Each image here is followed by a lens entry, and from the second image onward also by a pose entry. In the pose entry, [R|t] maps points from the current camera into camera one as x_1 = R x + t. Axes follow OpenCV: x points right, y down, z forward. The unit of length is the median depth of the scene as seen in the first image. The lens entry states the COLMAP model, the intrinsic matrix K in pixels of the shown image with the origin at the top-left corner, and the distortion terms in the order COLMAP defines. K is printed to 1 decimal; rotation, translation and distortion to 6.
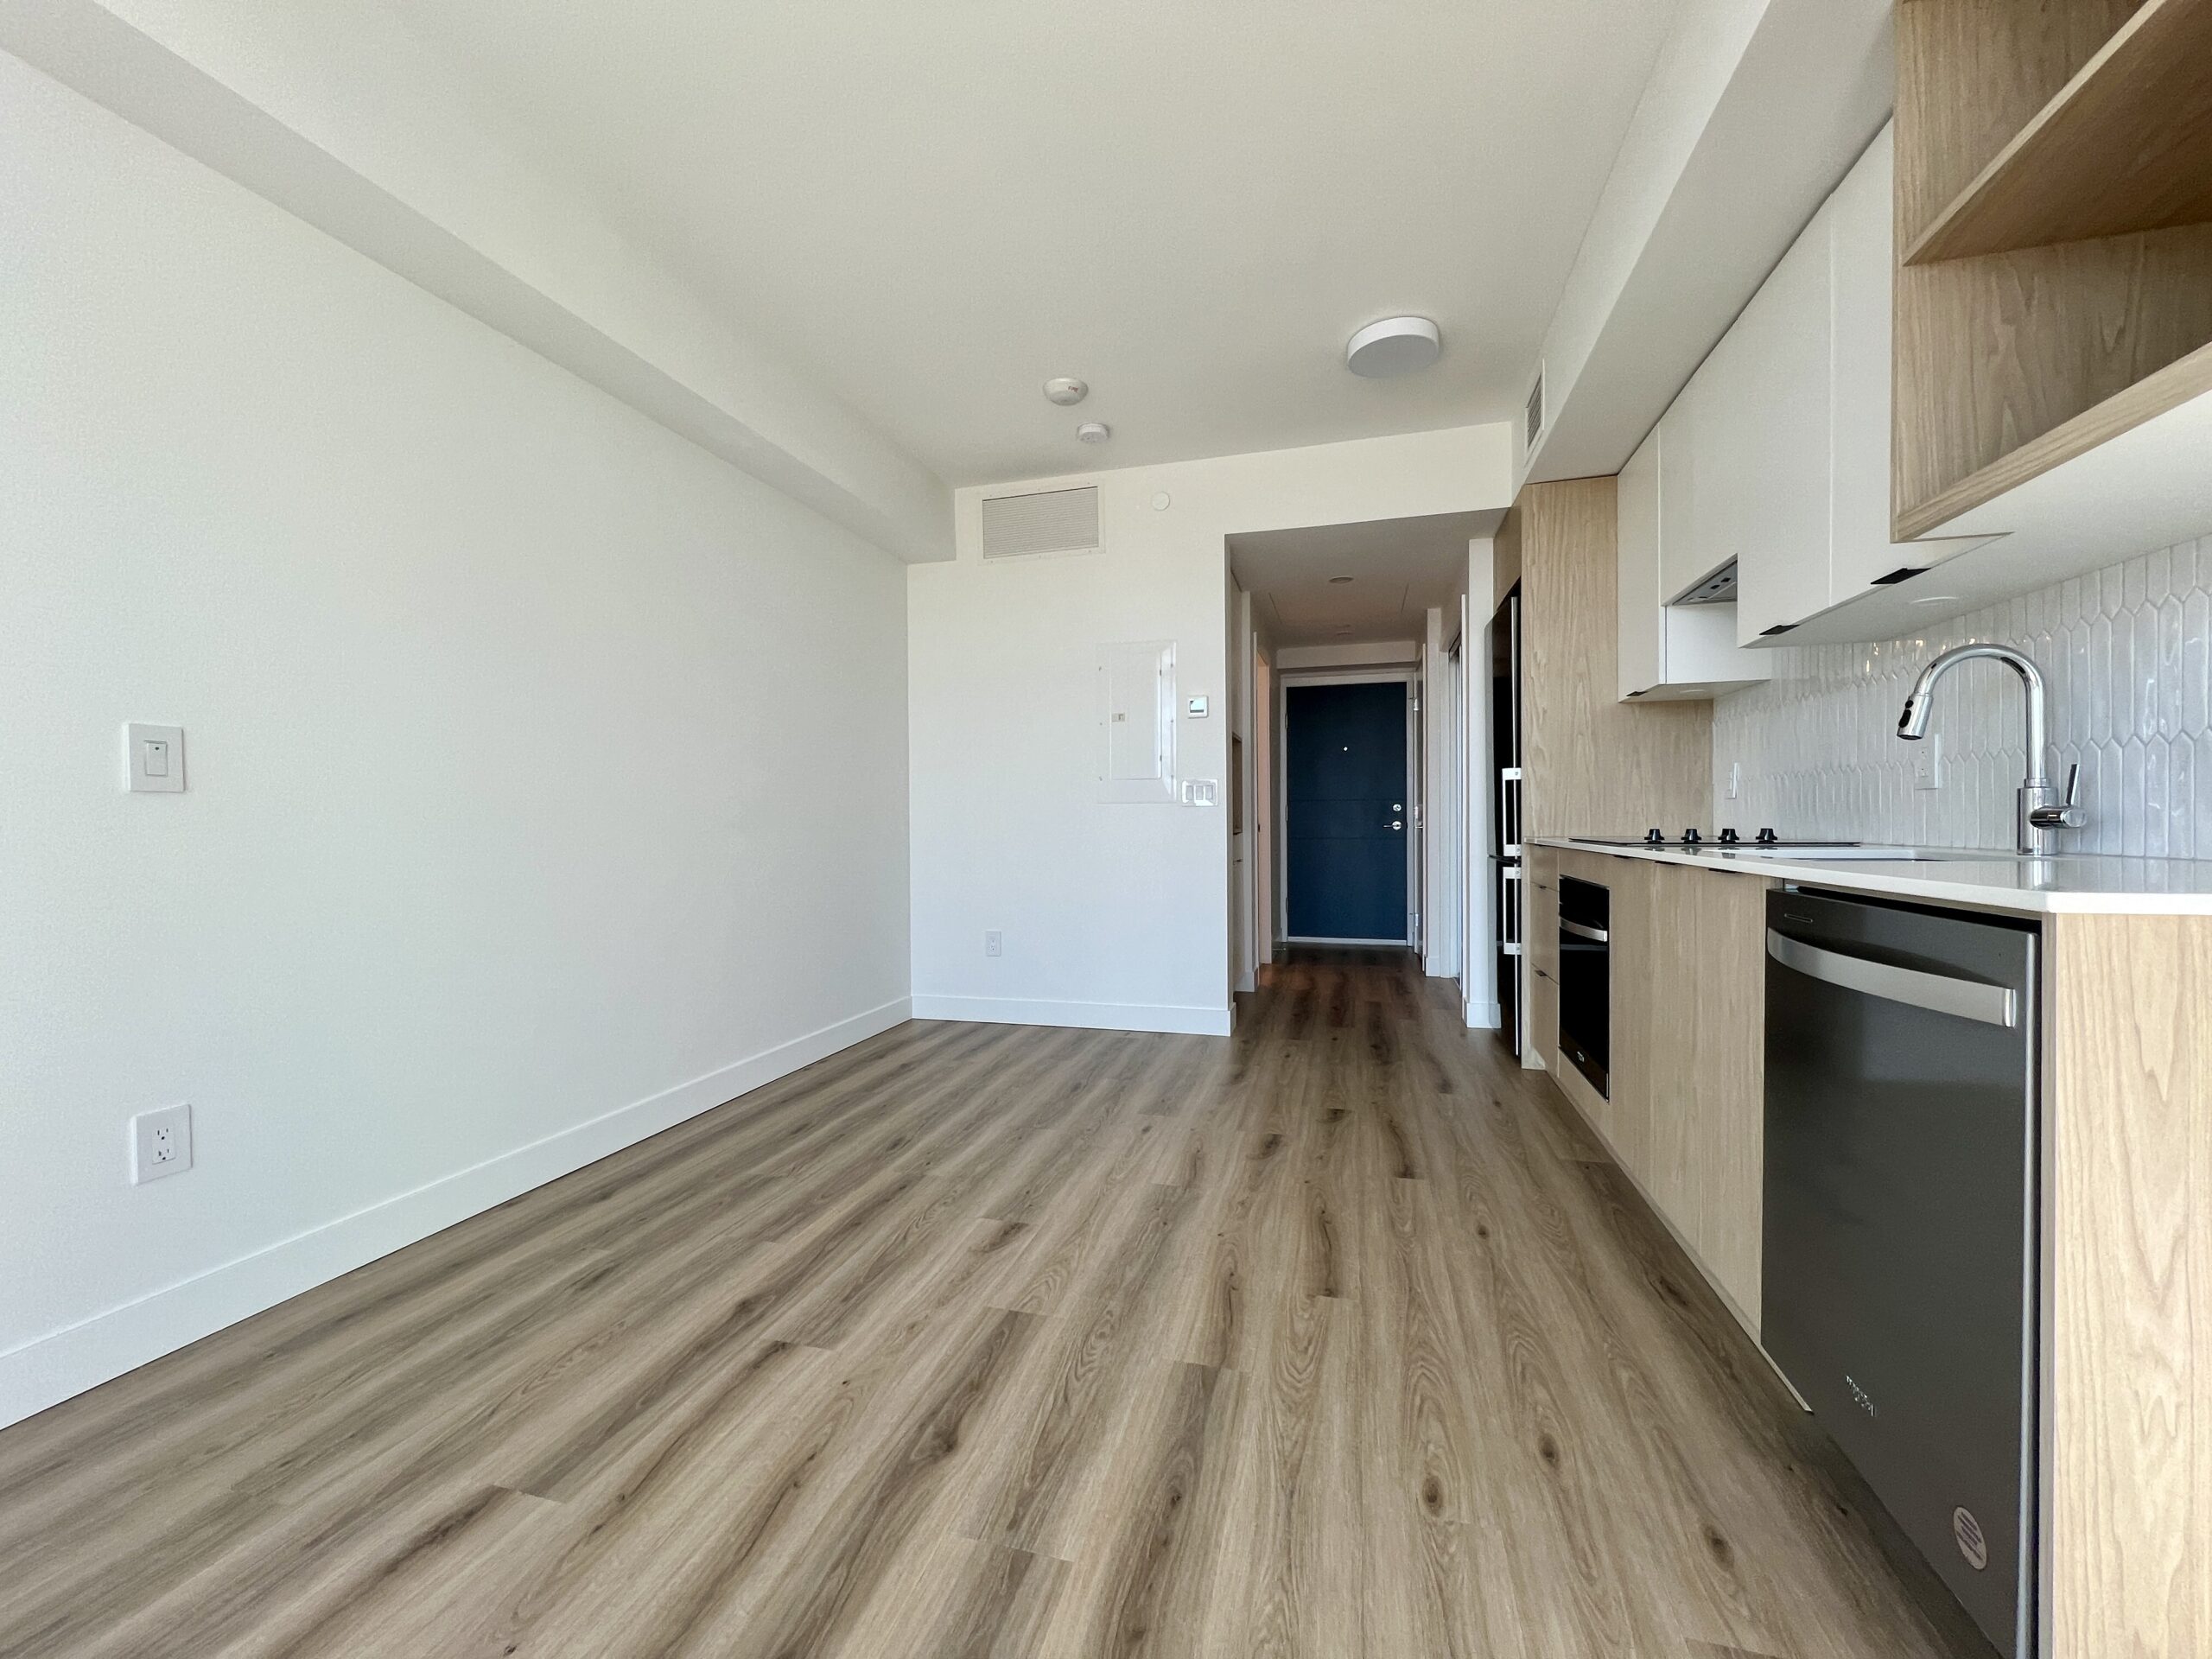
lens RADIAL K [[886.3, 0, 1105.0], [0, 886.3, 824.0], [0, 0, 1]] dist [0.000305, 0.000123]
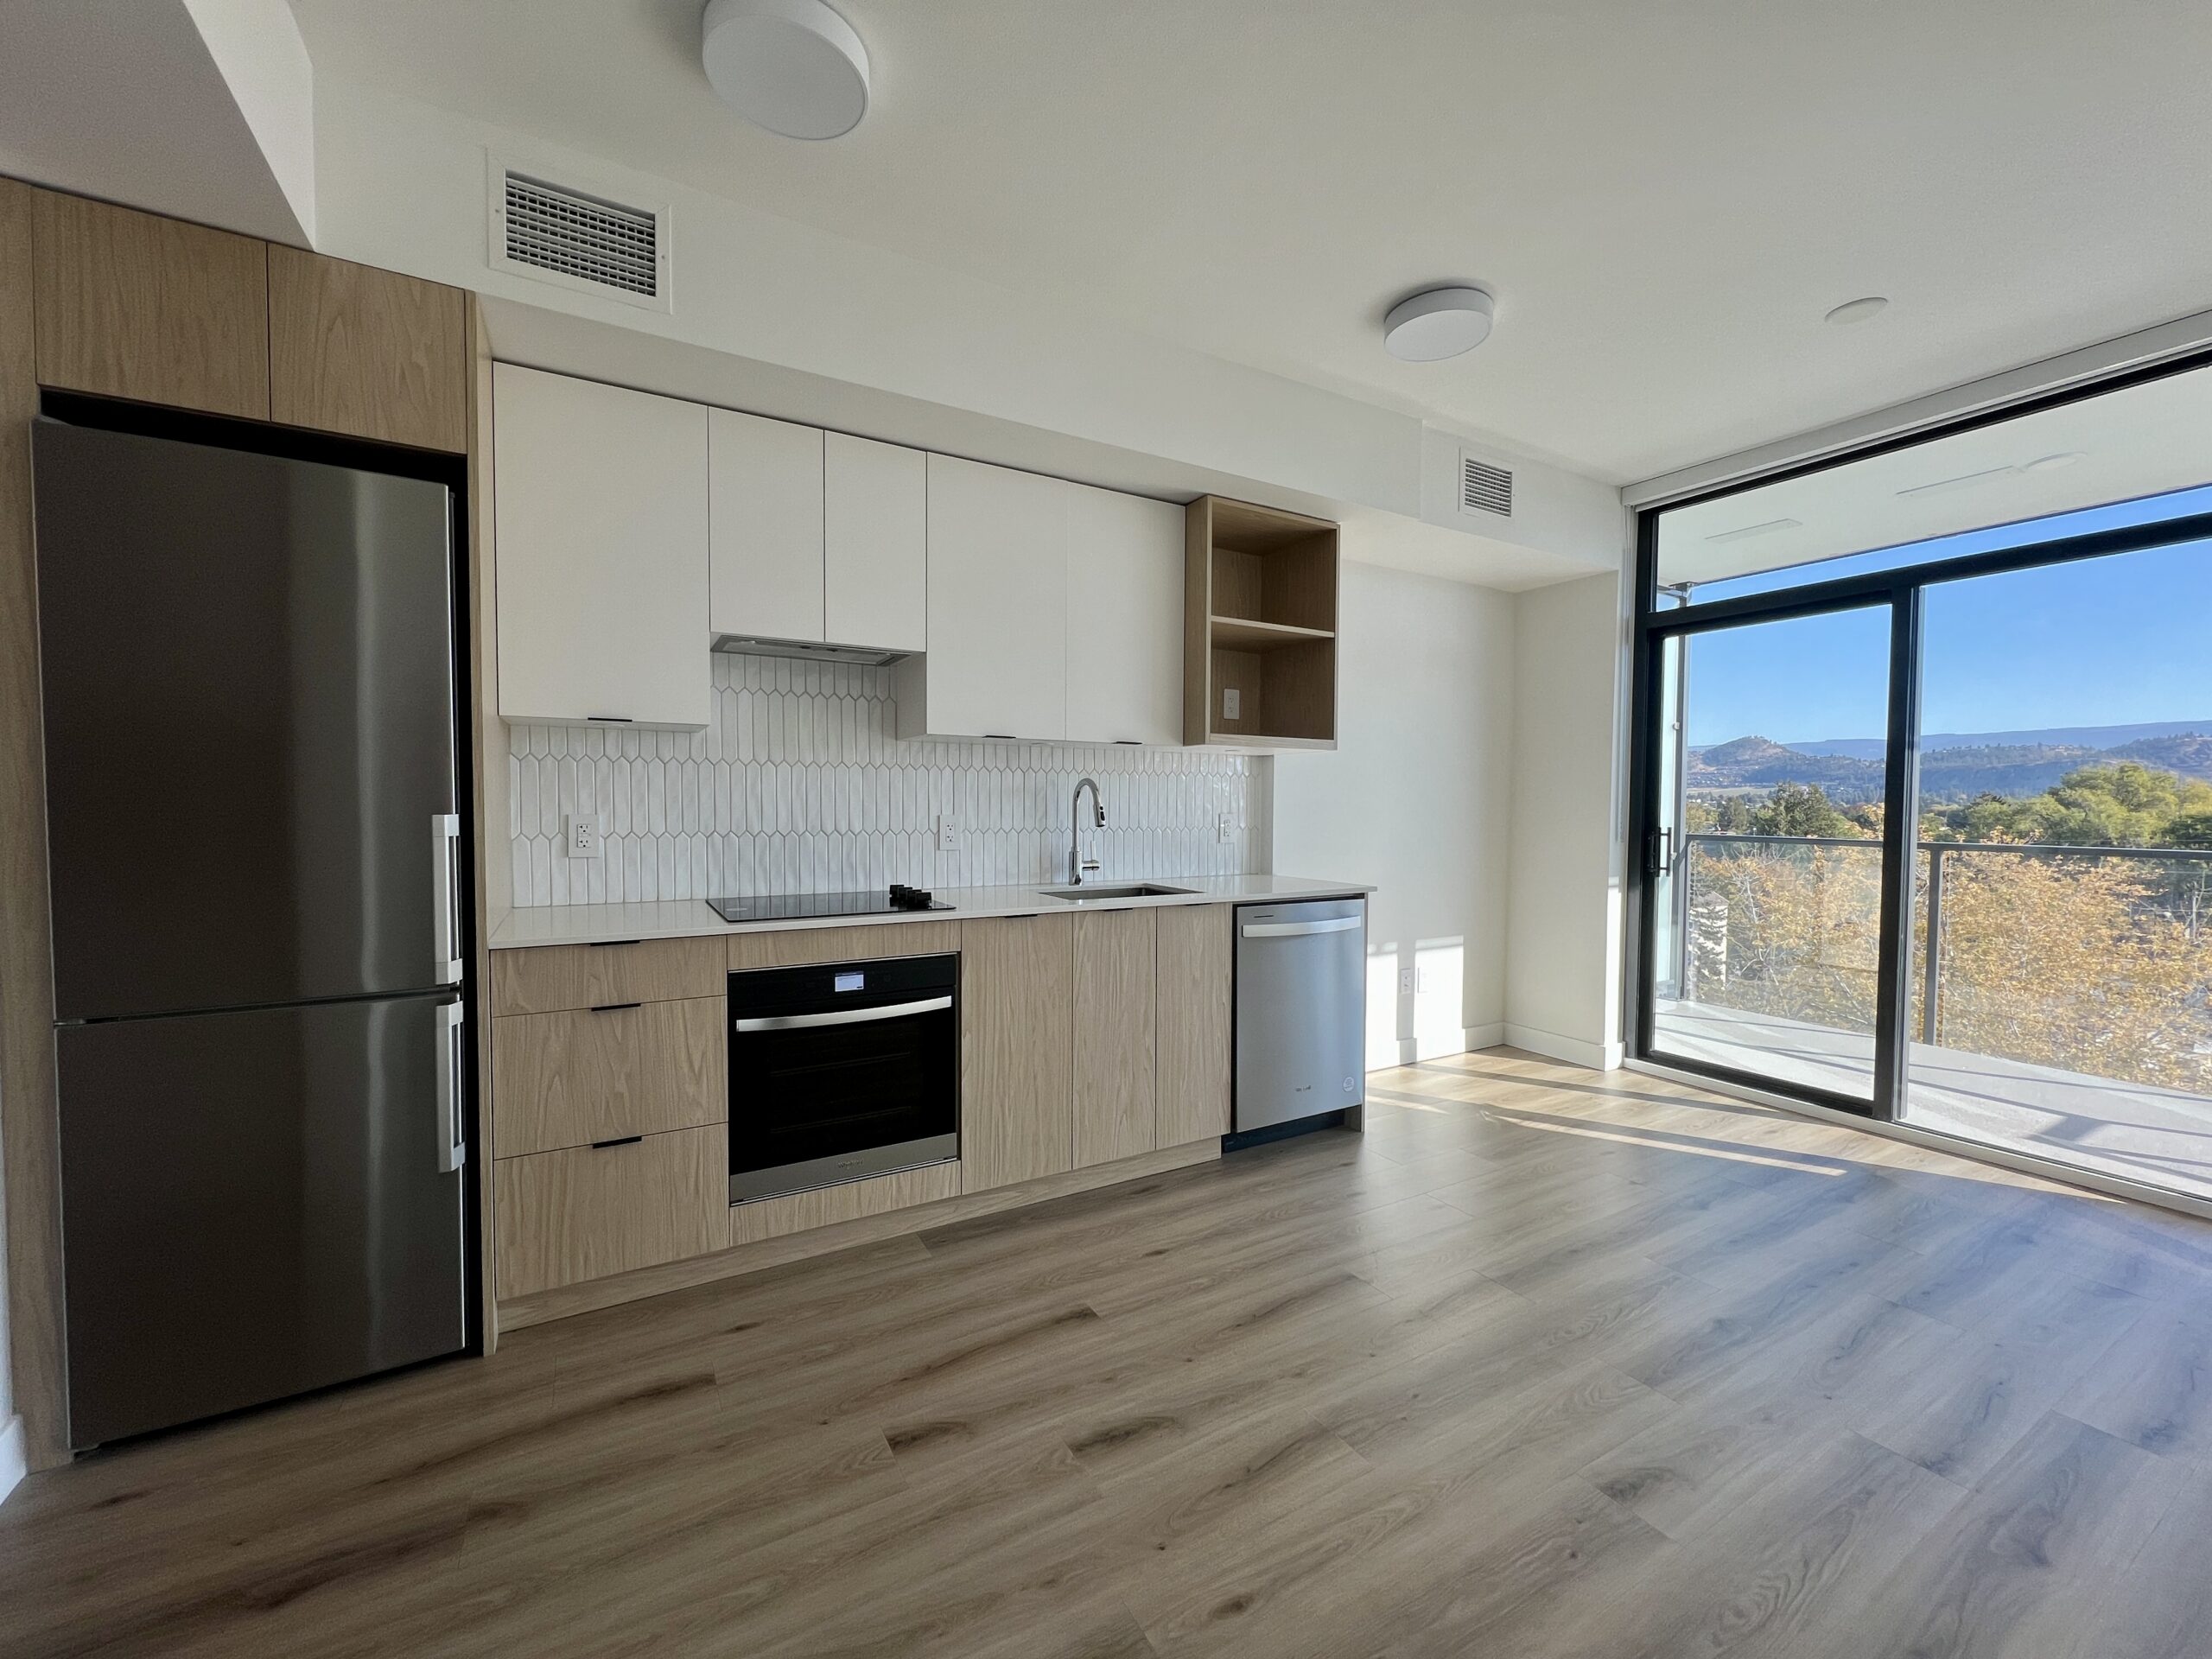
lens RADIAL K [[886.3, 0, 1105.0], [0, 886.3, 830.8], [0, 0, 1]] dist [0.000305, 0.000123]
pose [[-0.720356, -0.017701, 0.693379, -0.285278], [0.002750, 0.999594, 0.028375, -0.103755], [-0.693599, 0.022347, -0.720014, 1.755483]]
